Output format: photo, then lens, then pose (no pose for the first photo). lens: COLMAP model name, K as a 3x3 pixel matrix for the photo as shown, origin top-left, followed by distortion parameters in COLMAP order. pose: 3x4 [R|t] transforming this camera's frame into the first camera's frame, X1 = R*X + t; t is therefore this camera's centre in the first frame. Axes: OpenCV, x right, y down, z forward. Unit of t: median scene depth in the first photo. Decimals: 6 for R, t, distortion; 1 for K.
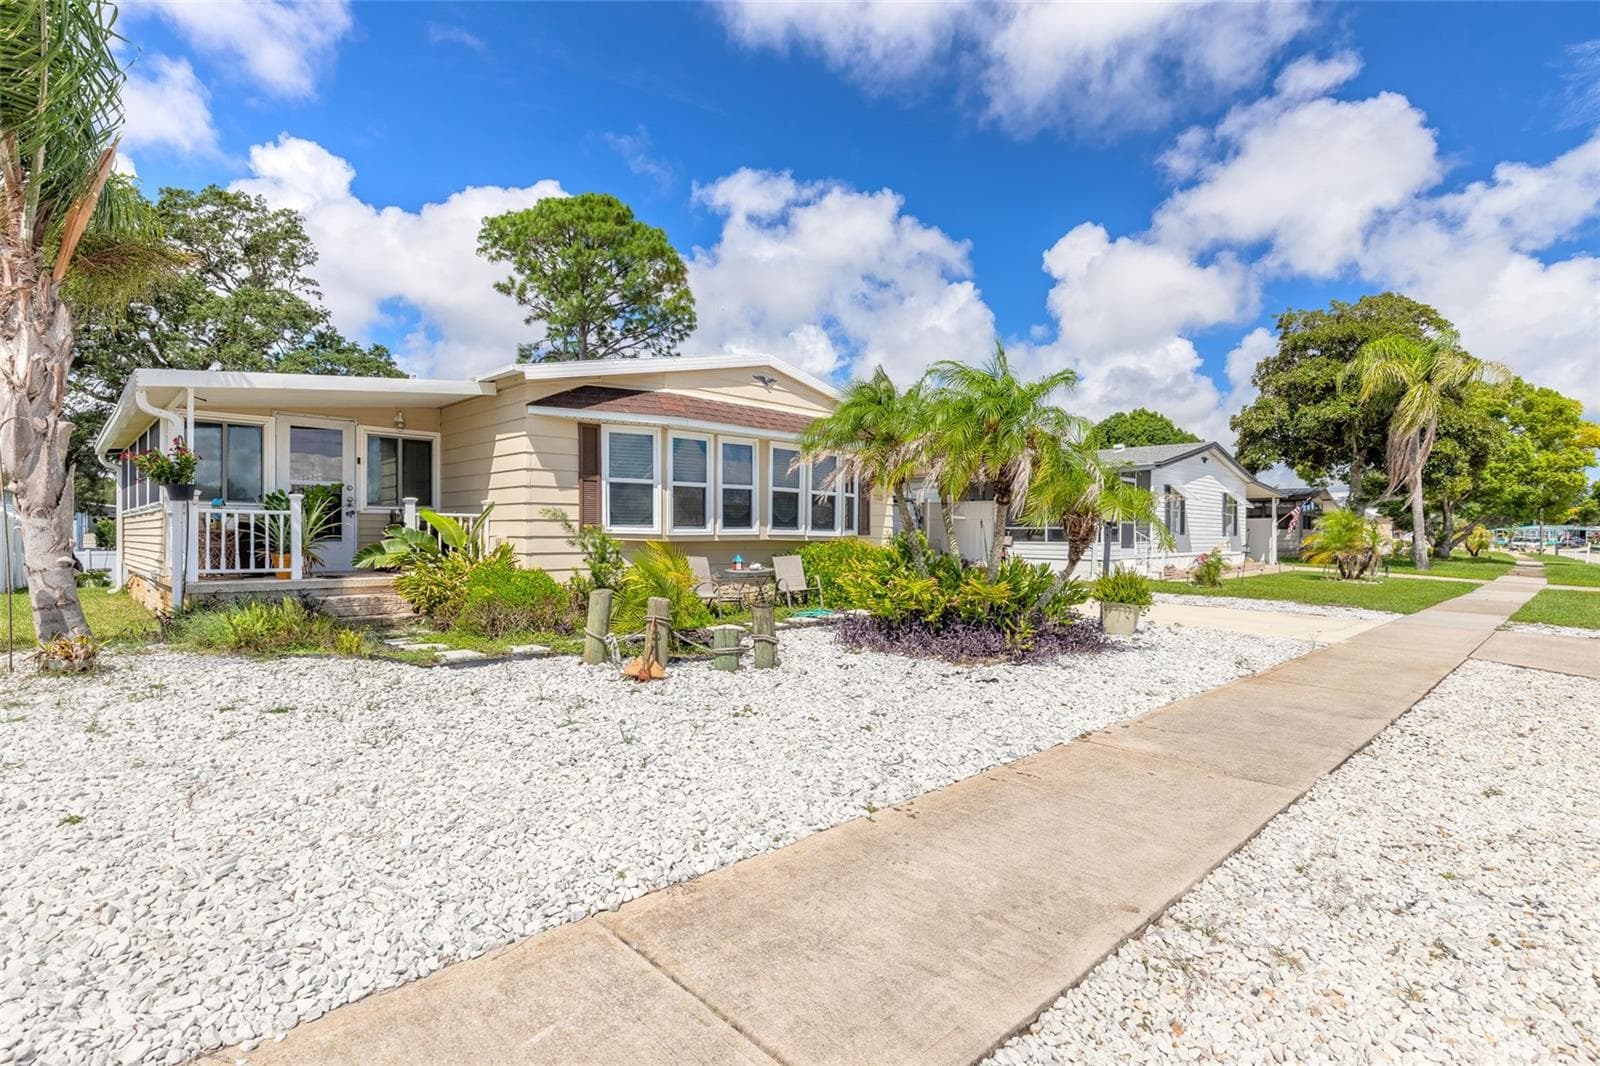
lens RADIAL K [[773.0, 0, 815.0], [0, 773.0, 532.2], [0, 0, 1]] dist [-0.024125, -0.000058]
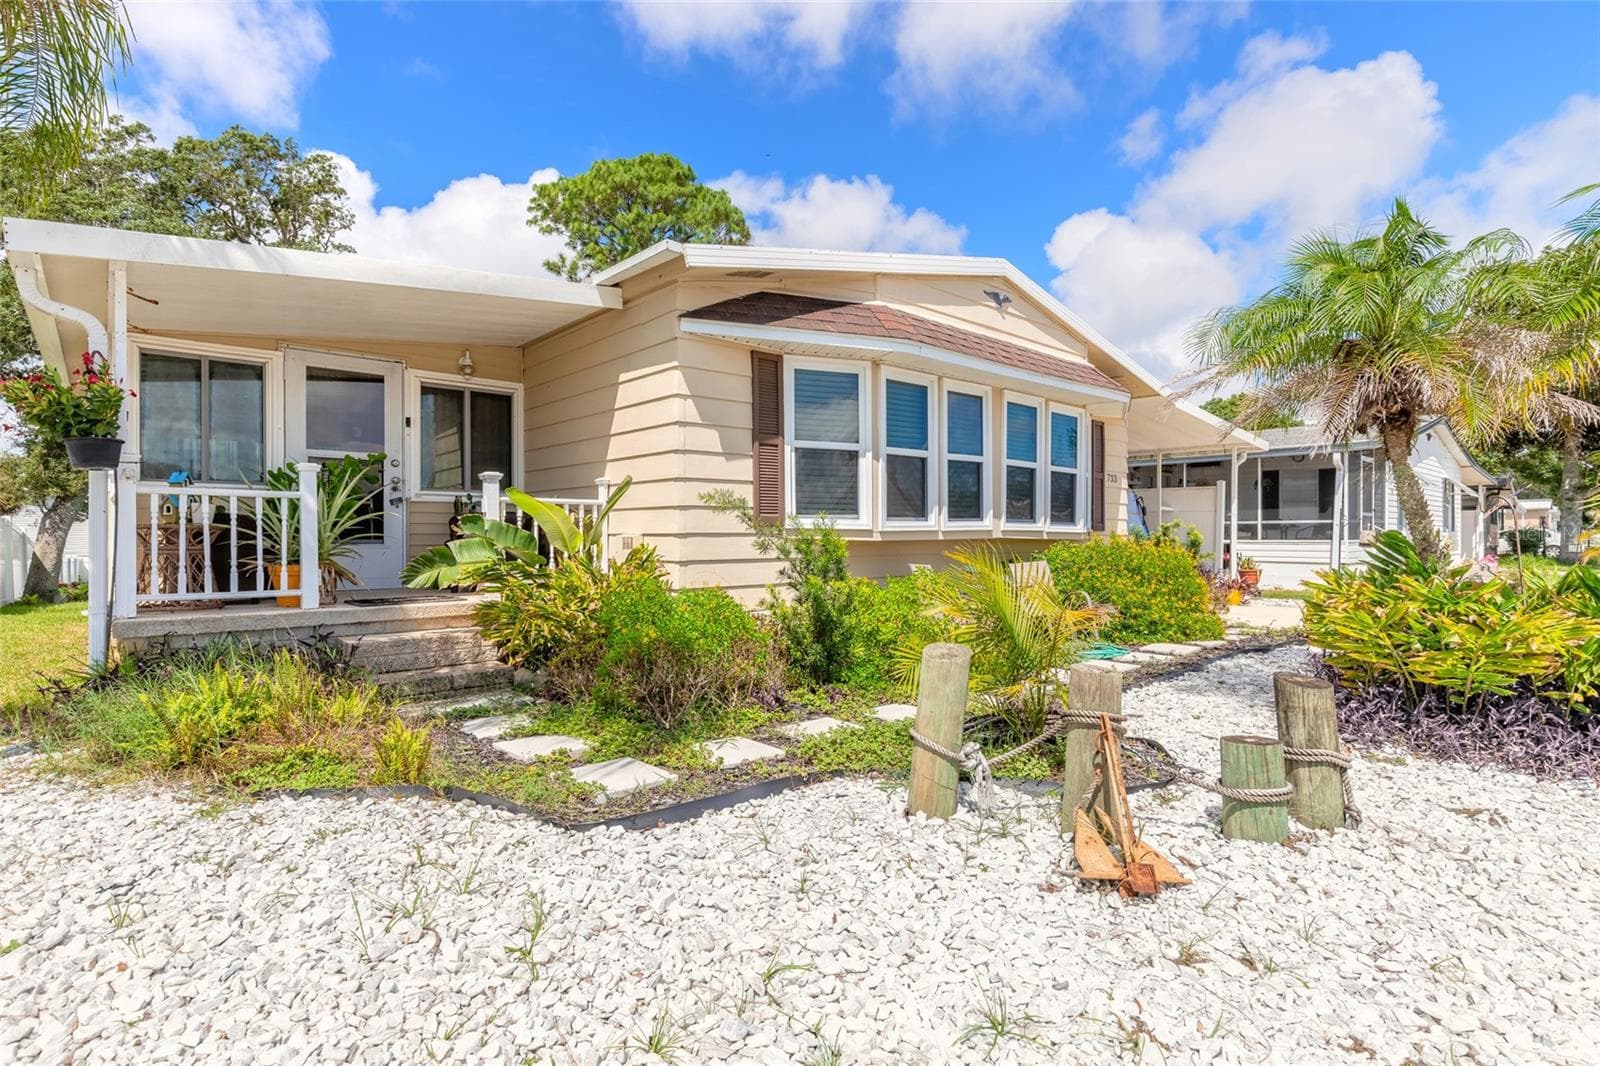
lens RADIAL K [[790.6, 0, 800.0], [0, 790.6, 533.0], [0, 0, 1]] dist [-0.001655, -0.026829]
pose [[0.997679, -0.006273, -0.067809, -0.223206], [0.006245, 0.999980, -0.000624, 0.005566], [0.067812, 0.000199, 0.997698, 0.361067]]
